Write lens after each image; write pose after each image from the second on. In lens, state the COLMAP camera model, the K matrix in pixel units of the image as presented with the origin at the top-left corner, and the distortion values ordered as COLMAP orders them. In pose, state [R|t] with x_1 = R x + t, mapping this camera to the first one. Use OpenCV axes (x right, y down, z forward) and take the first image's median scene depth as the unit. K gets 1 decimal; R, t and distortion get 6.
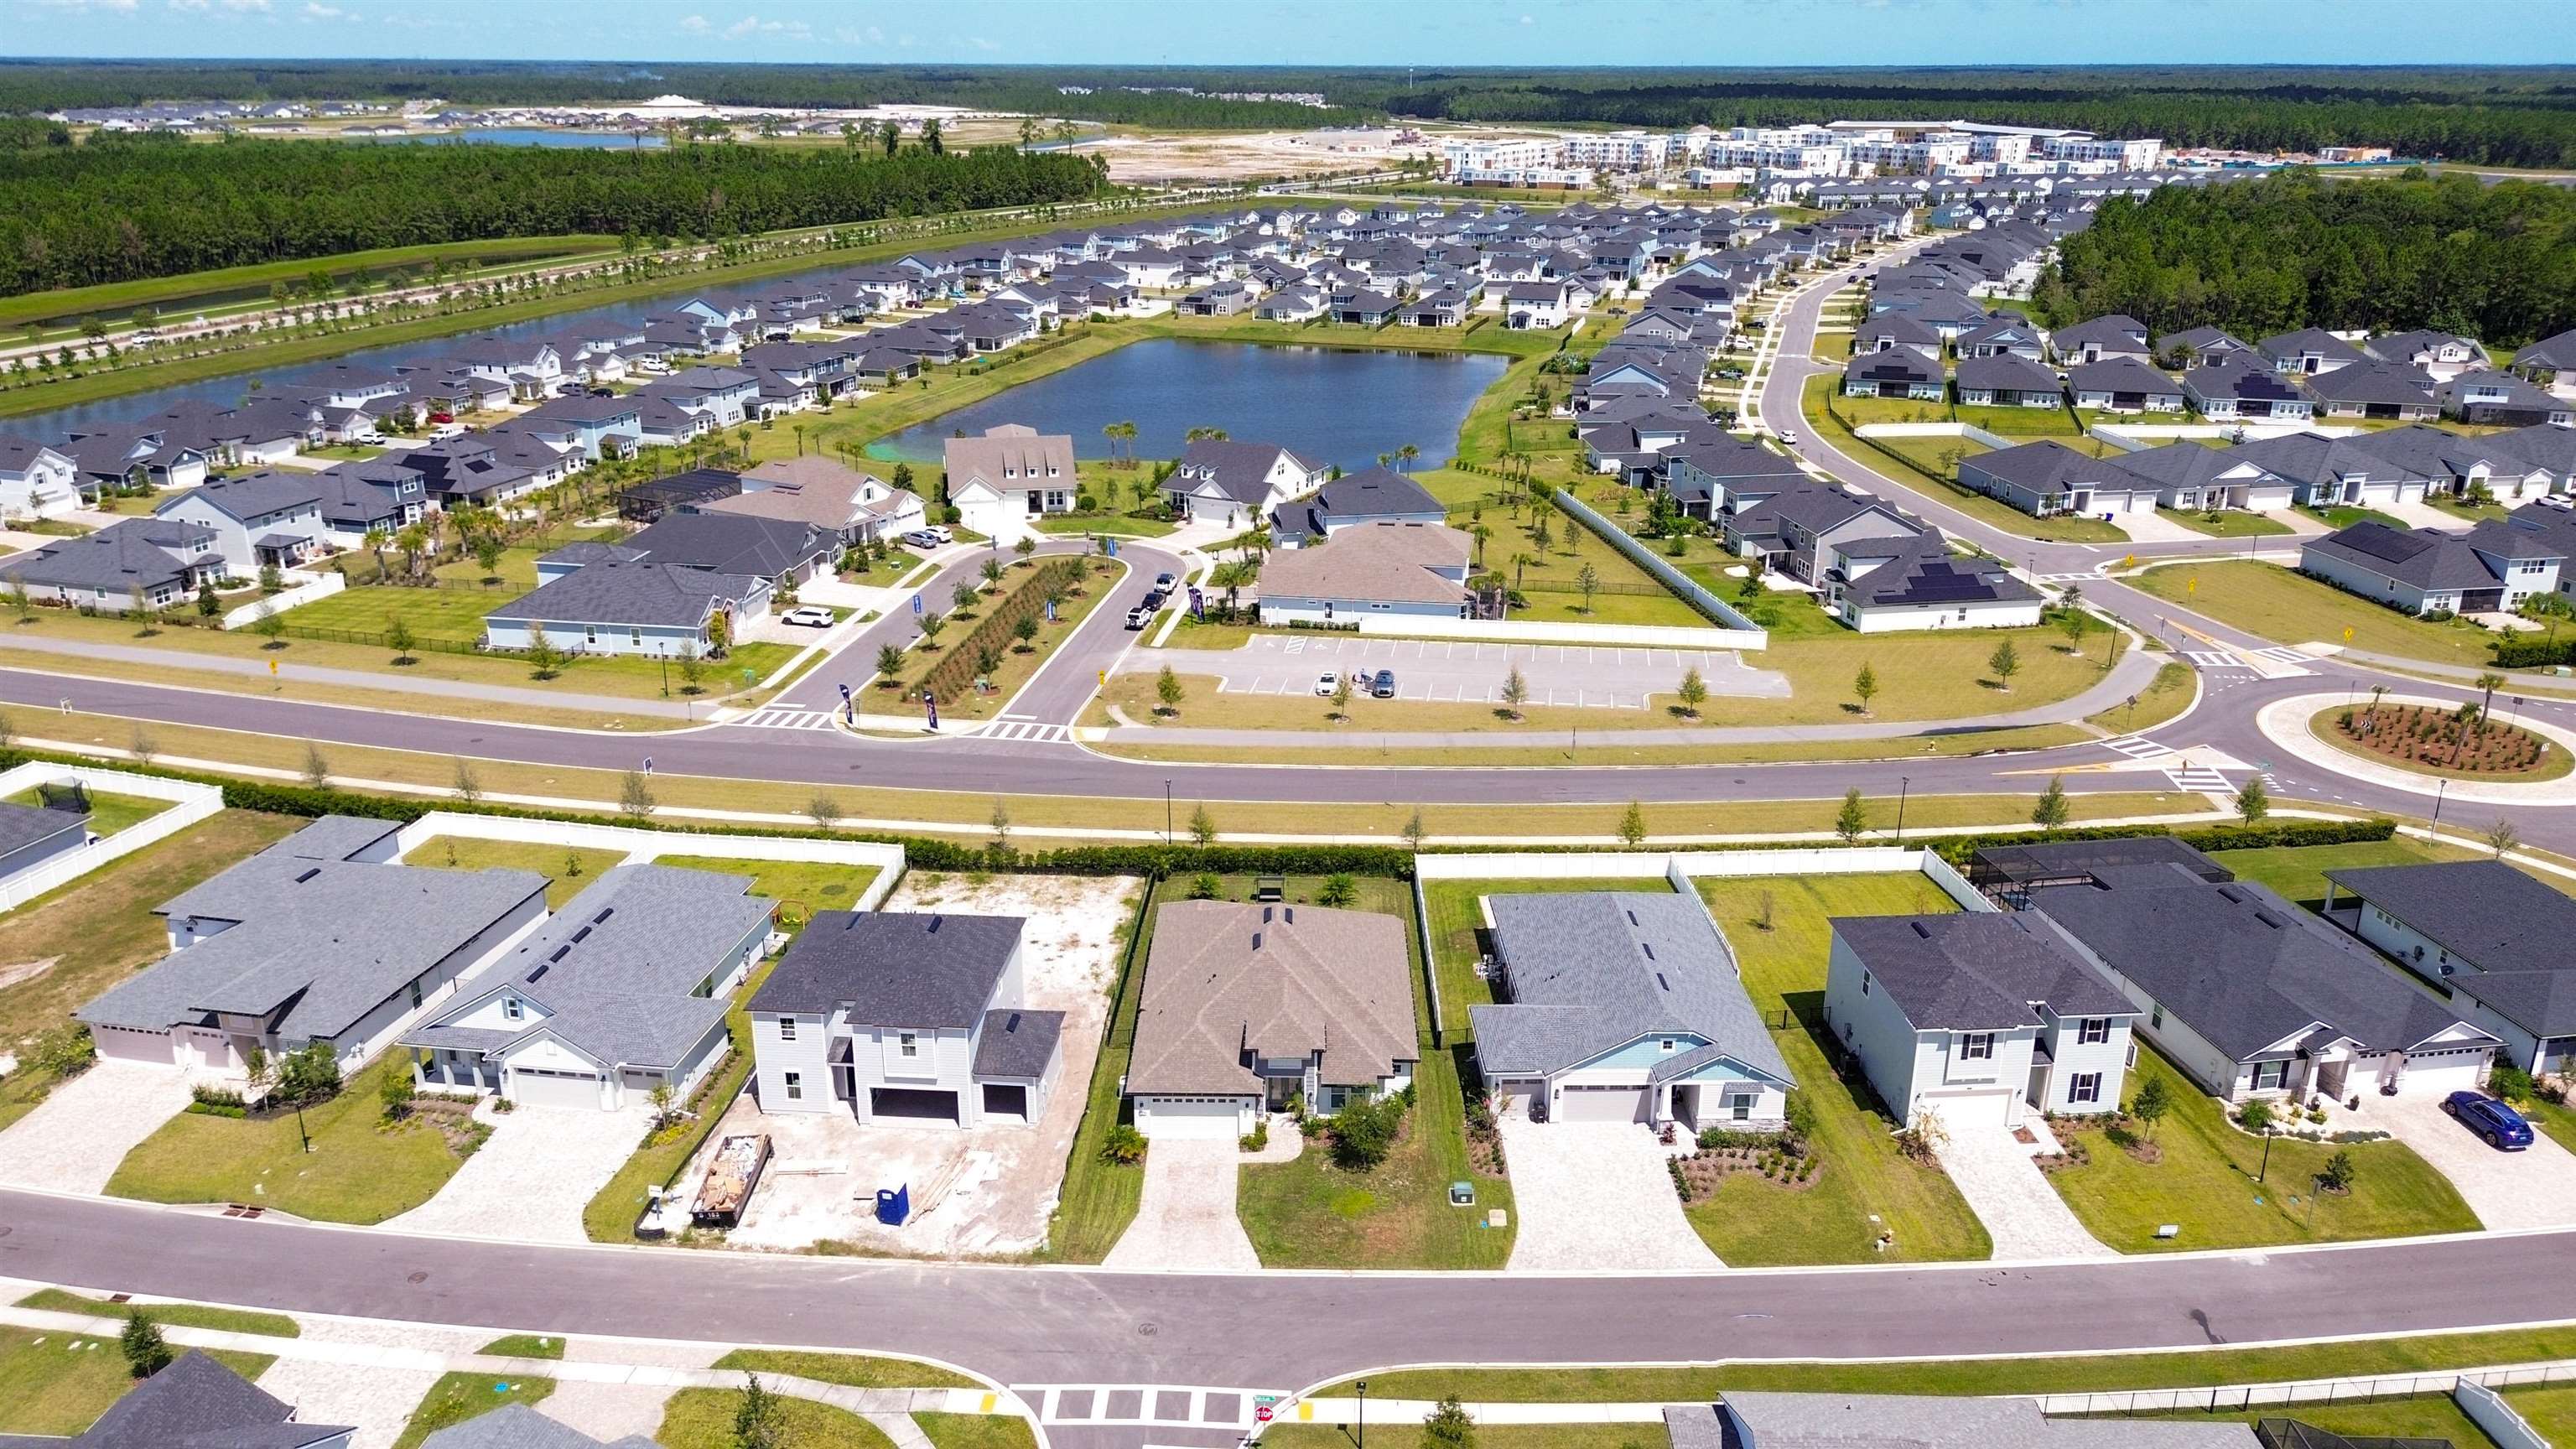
lens RADIAL K [[1866.5, 0, 1291.0], [0, 1866.5, 691.8], [0, 0, 1]] dist [0.121178, -0.171673]
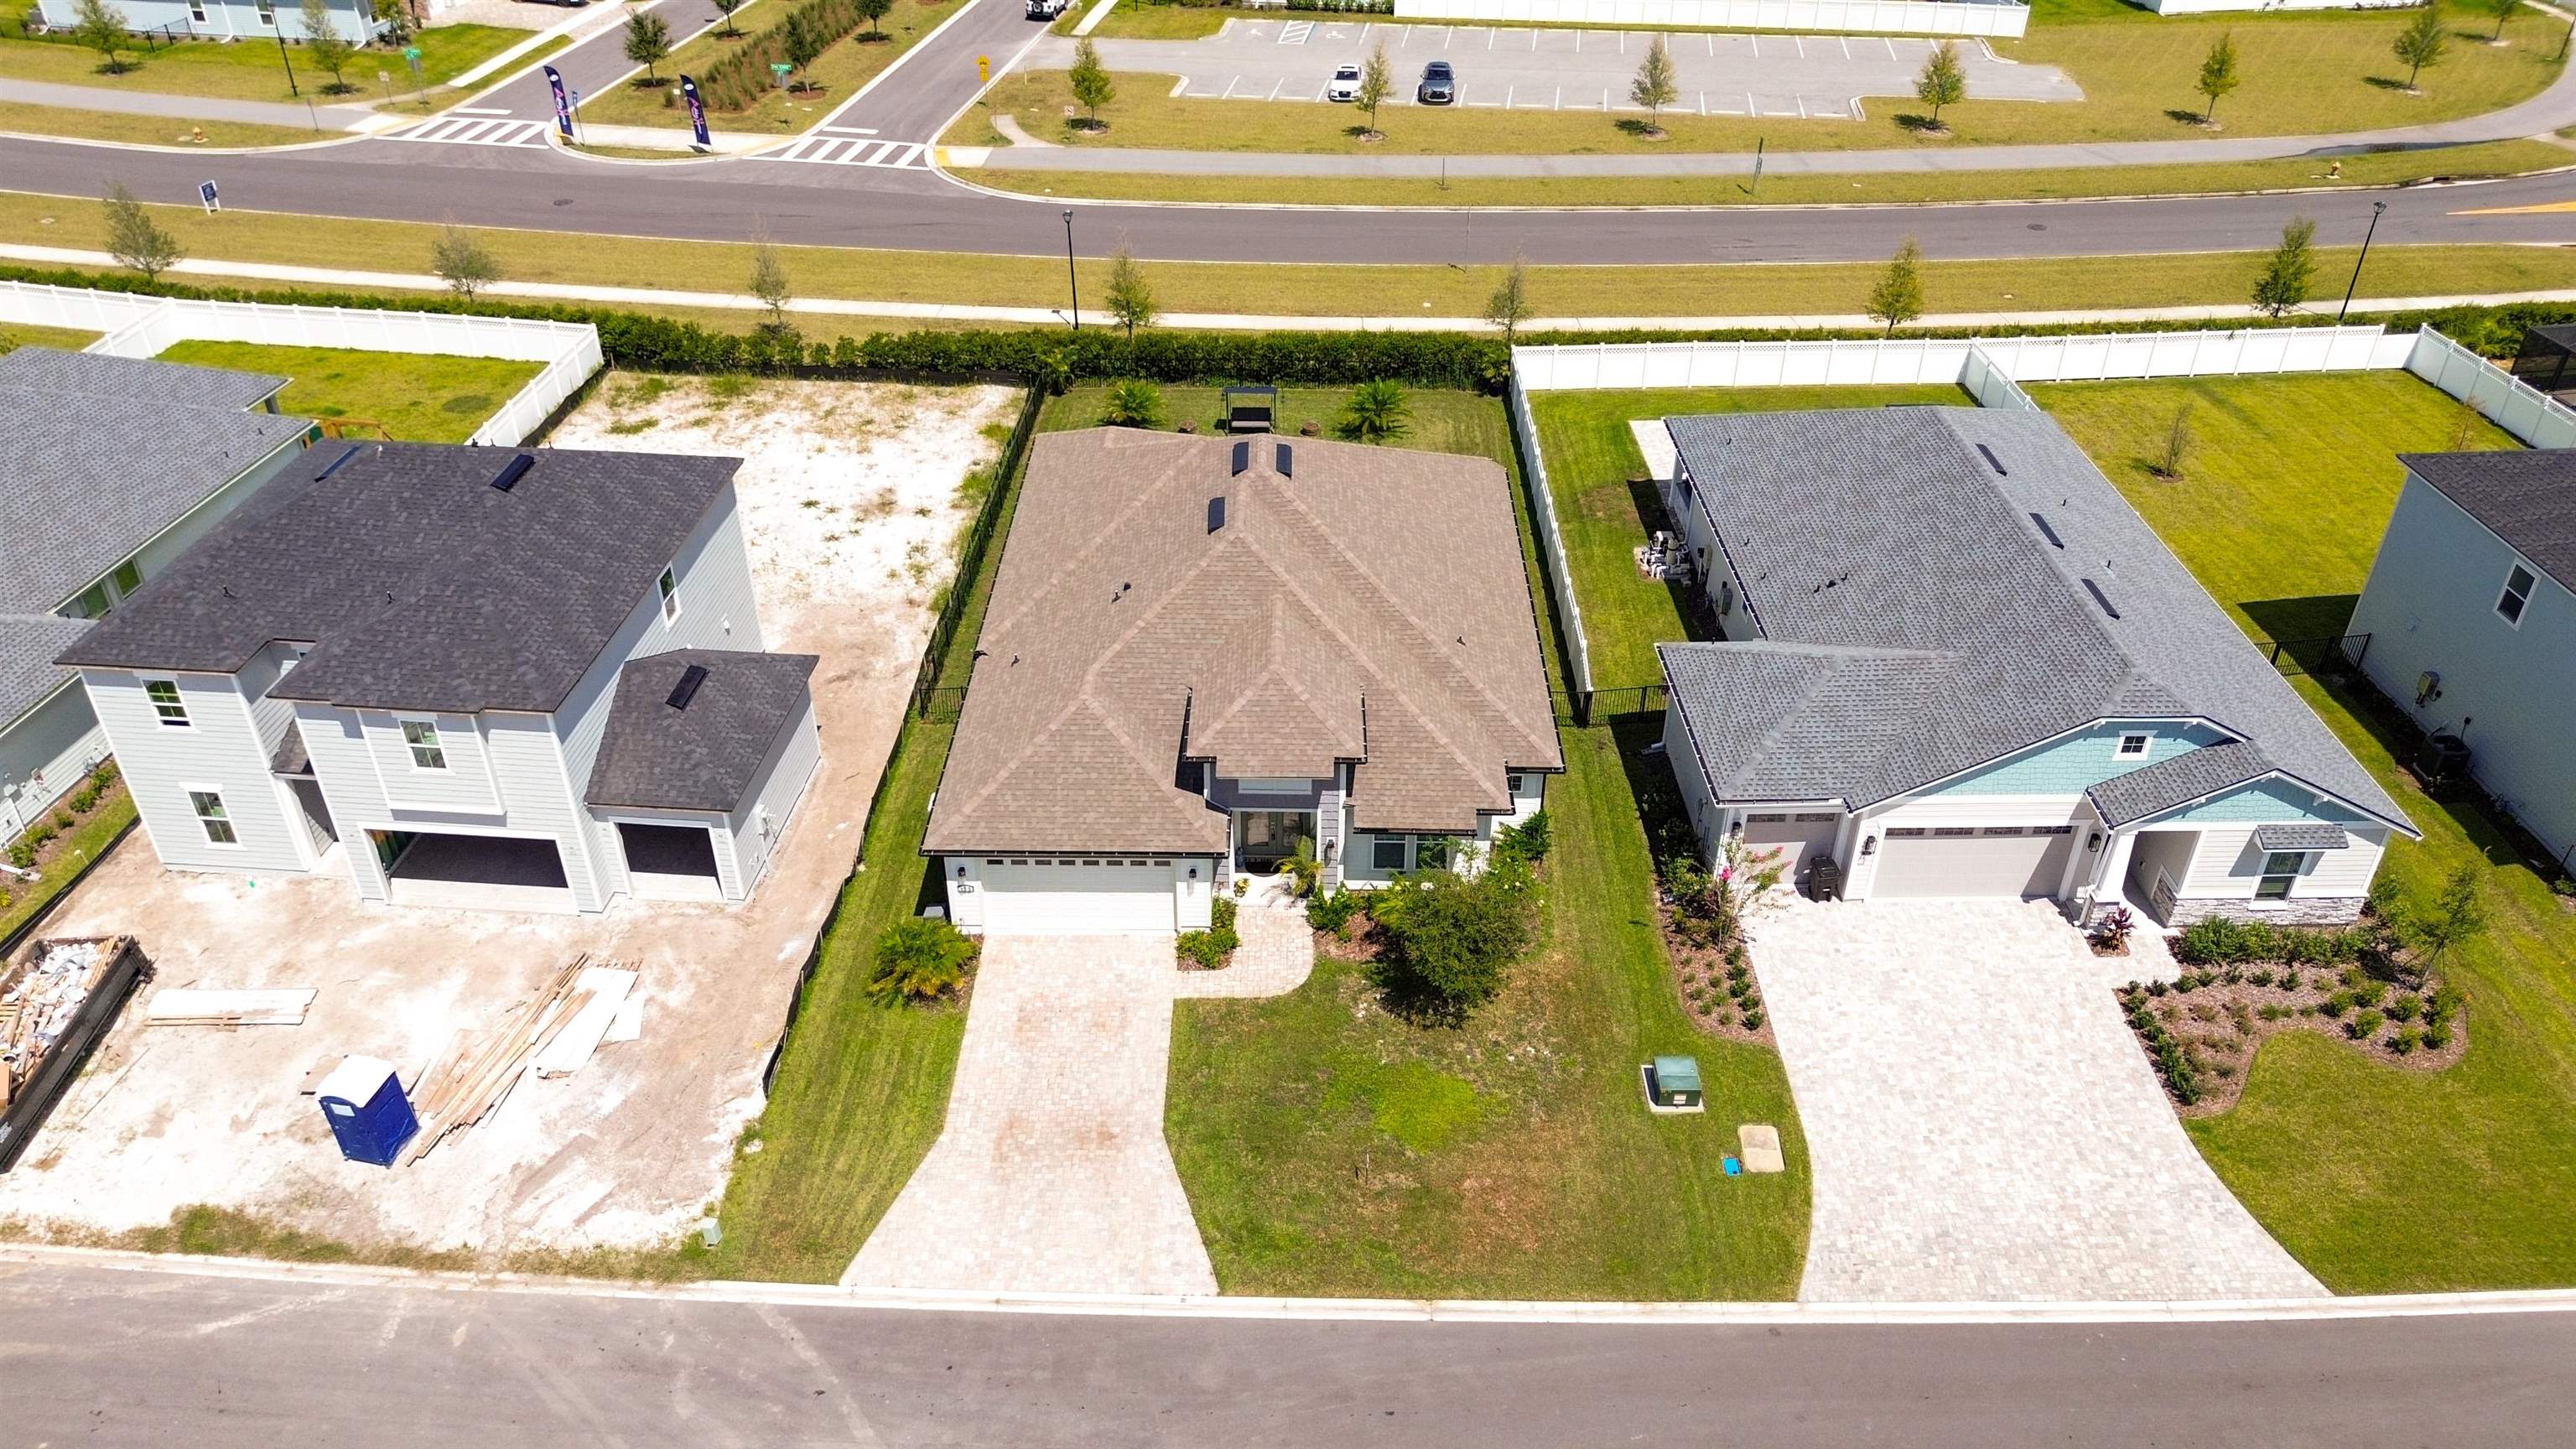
lens RADIAL K [[1866.5, 0, 1291.0], [0, 1866.5, 691.8], [0, 0, 1]] dist [0.121178, -0.171673]
pose [[0.999998, 0.000570, 0.001664, -0.000144], [-0.000960, 0.969563, 0.244839, 0.057652], [-0.001474, -0.244841, 0.969562, 0.500189]]
